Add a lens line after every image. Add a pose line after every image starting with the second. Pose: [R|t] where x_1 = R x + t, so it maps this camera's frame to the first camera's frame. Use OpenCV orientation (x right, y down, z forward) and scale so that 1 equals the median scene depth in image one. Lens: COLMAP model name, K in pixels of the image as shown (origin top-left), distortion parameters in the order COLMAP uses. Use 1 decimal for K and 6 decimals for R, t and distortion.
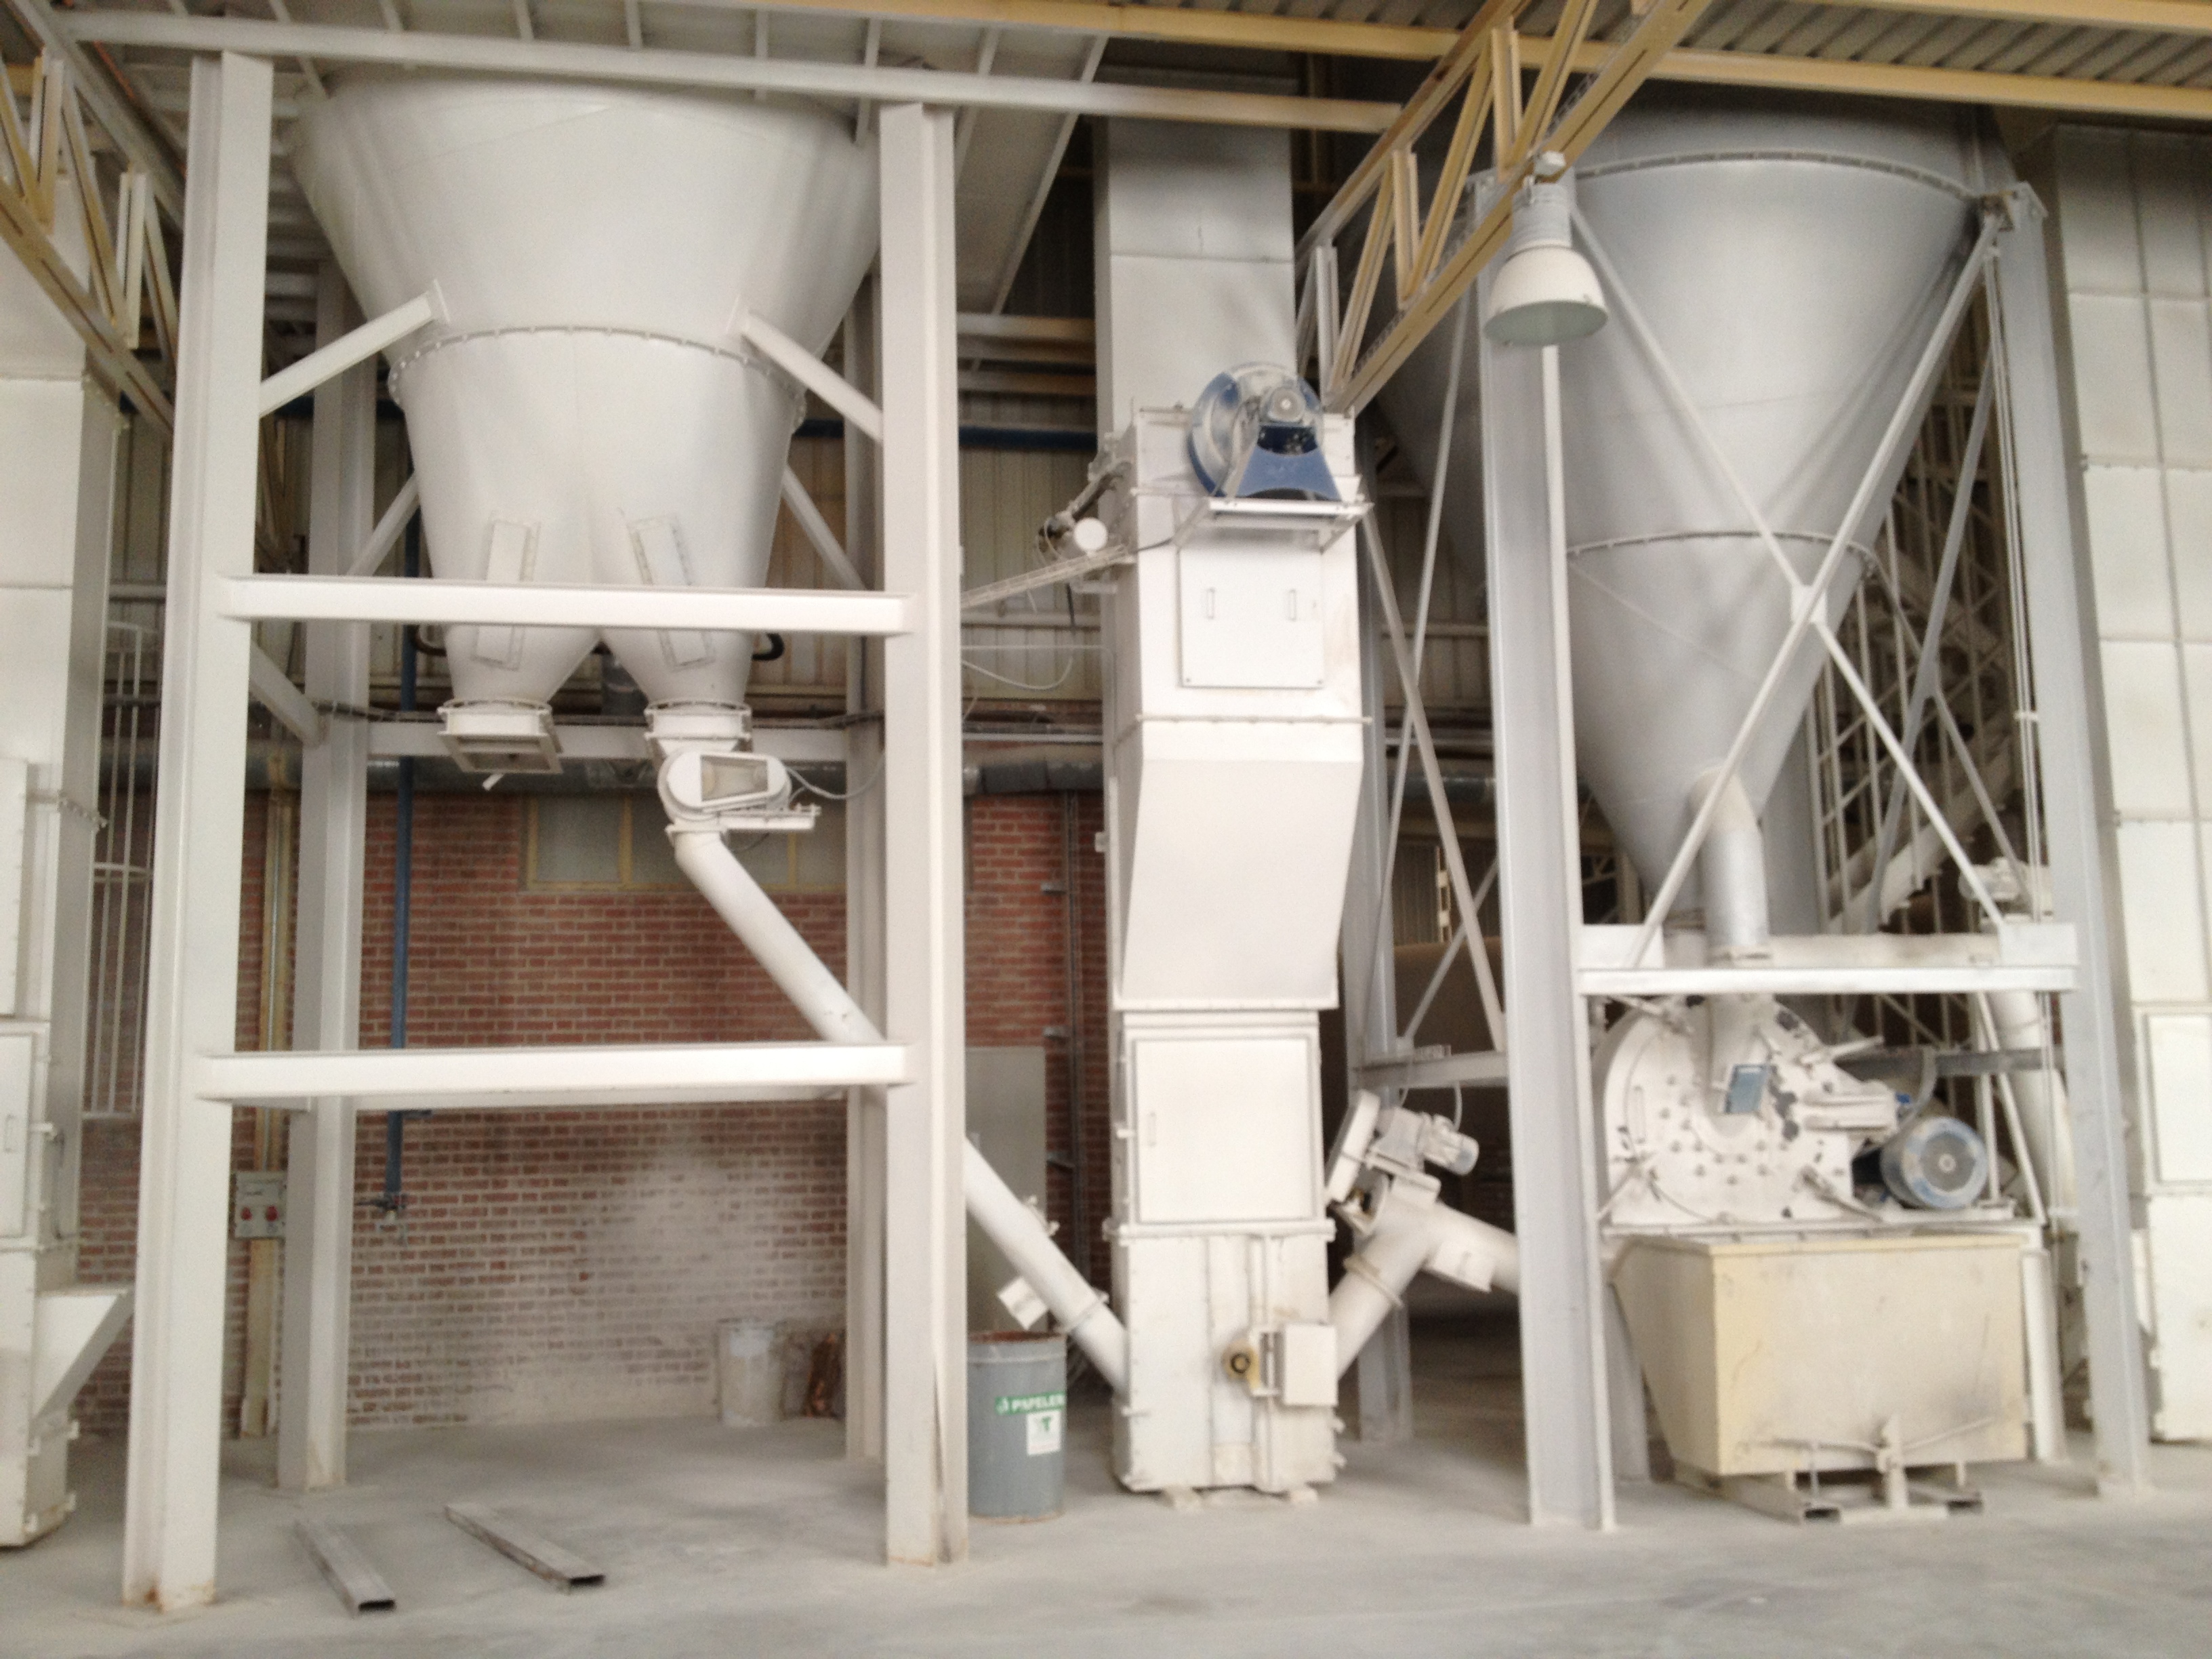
lens RADIAL K [[2091.3, 0, 1106.0], [0, 2091.3, 829.5], [0, 0, 1]] dist [0.119449, -0.268559]
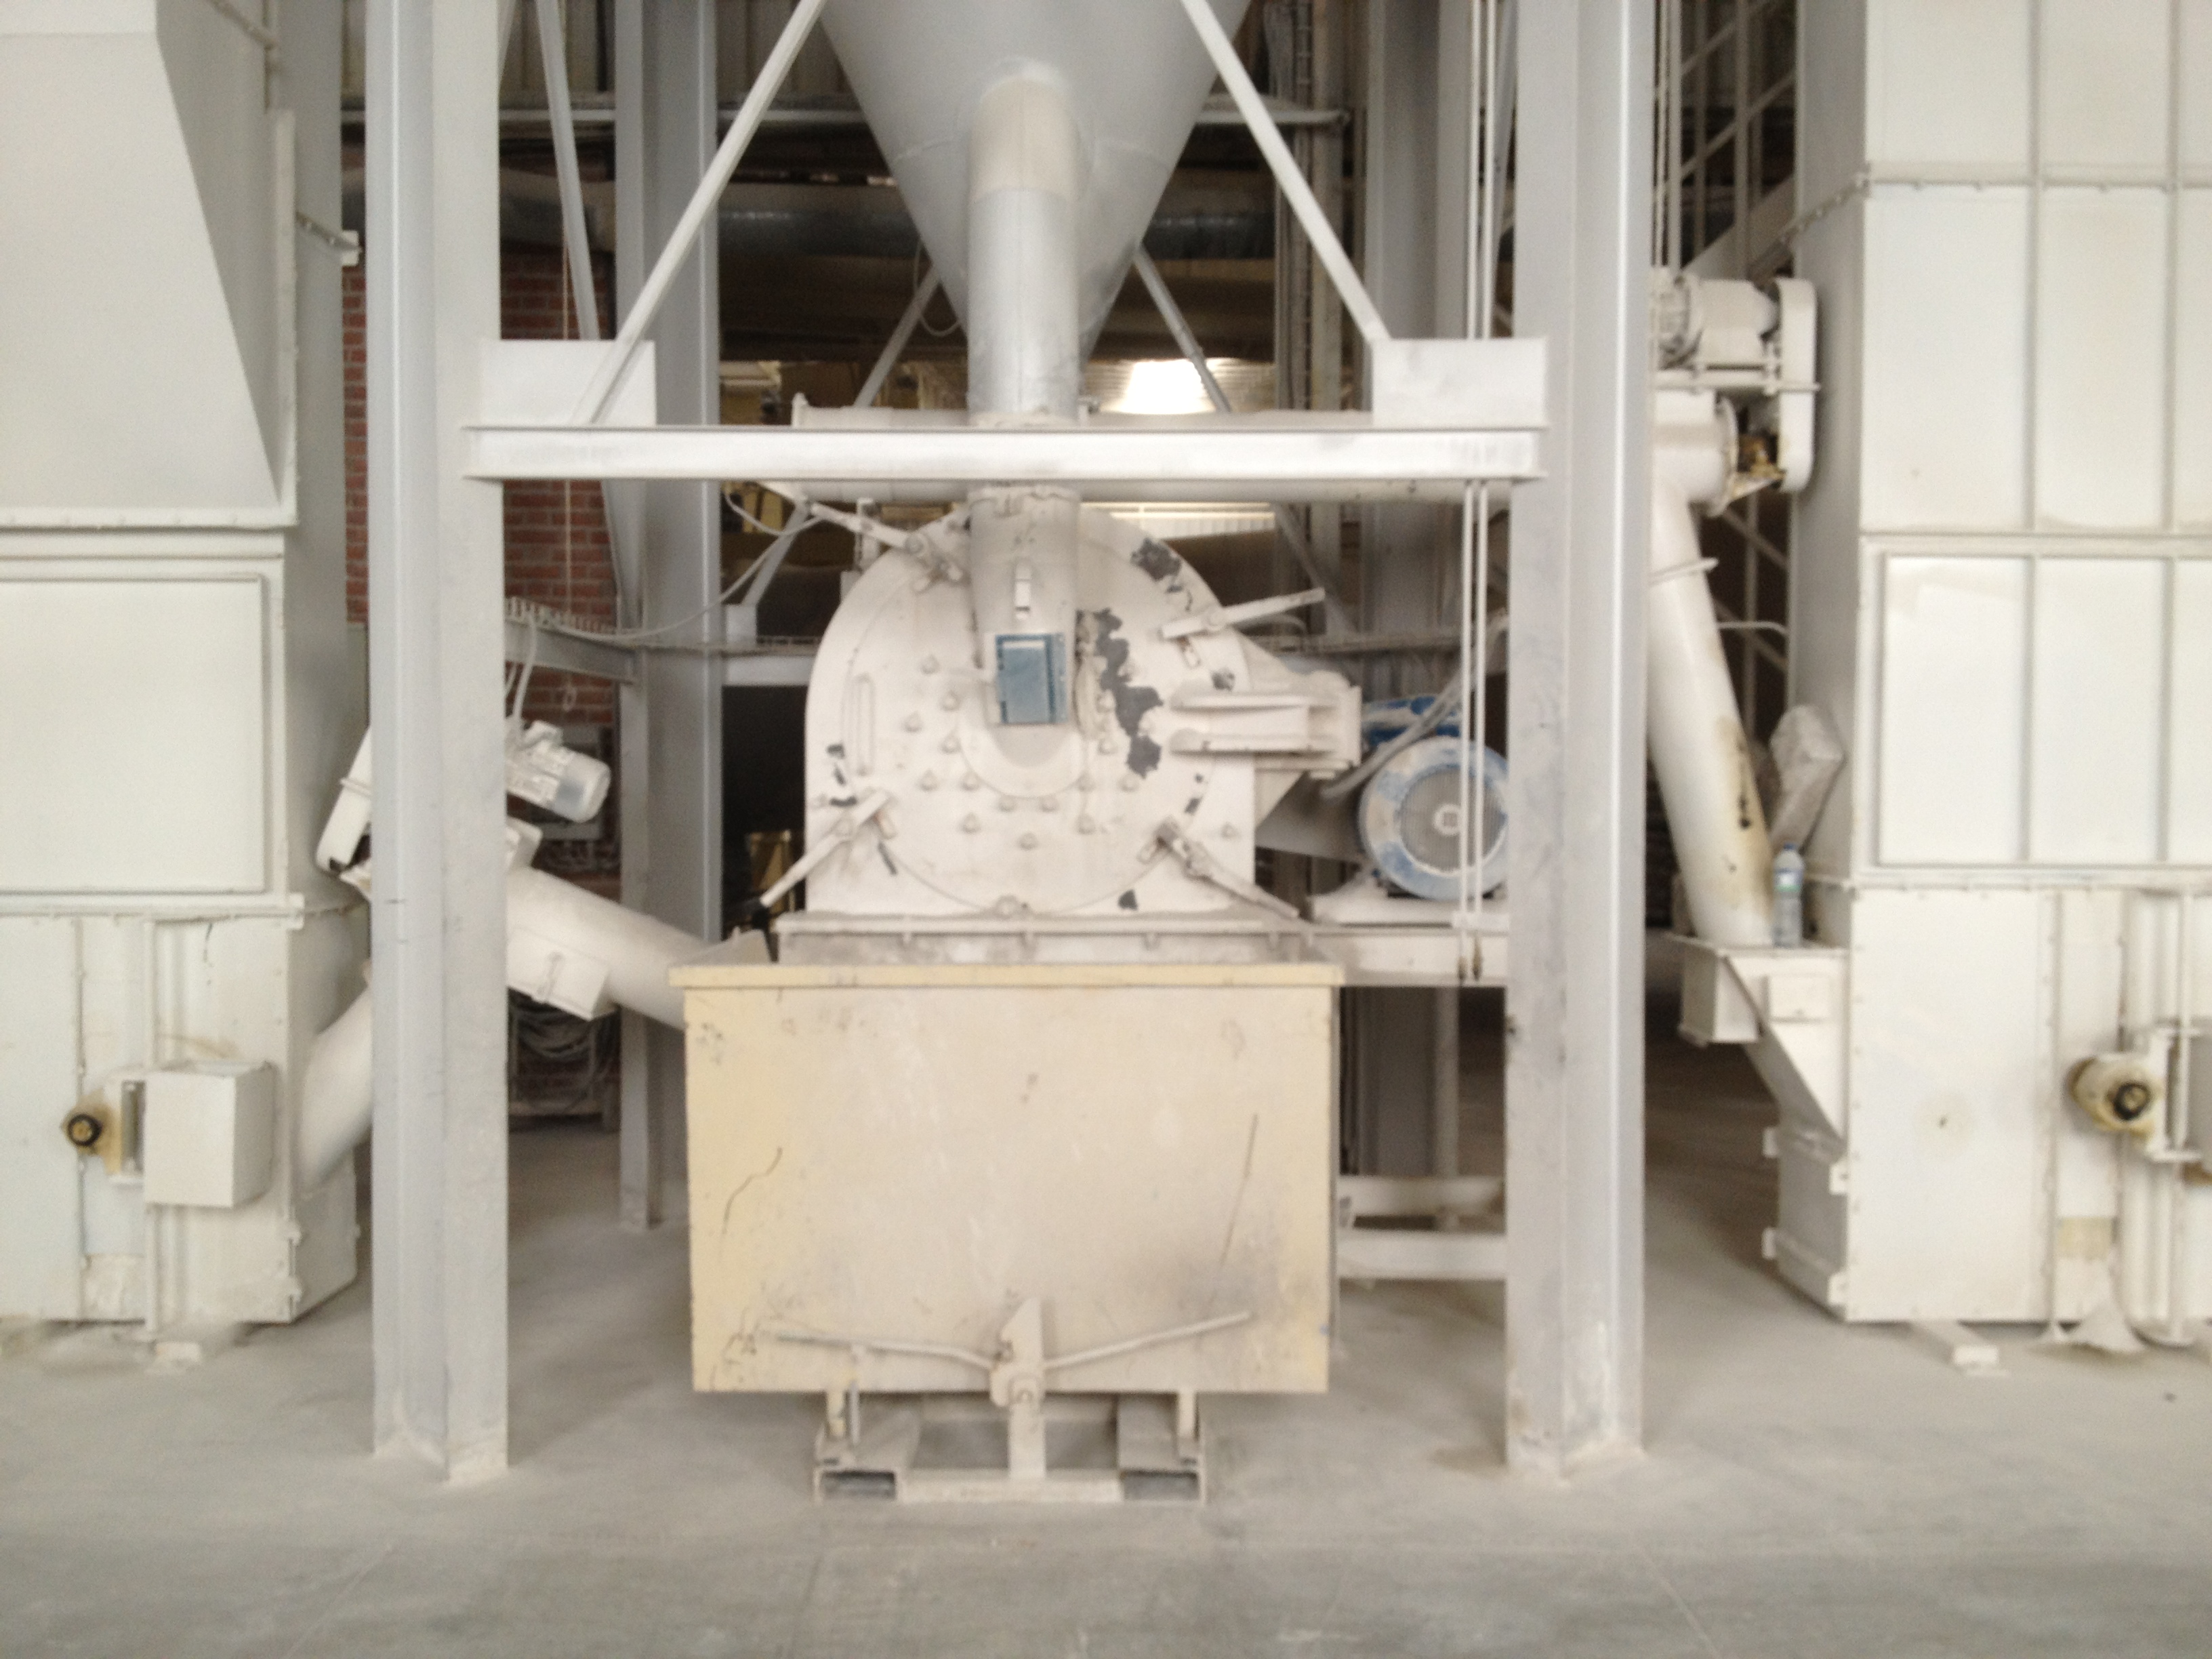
lens RADIAL K [[2091.3, 0, 1106.0], [0, 2091.3, 829.5], [0, 0, 1]] dist [0.119449, -0.268559]
pose [[0.984203, 0.025254, -0.175234, 0.415099], [0.005131, 0.985290, 0.170812, 0.067176], [0.176971, -0.169012, 0.969596, 0.460679]]
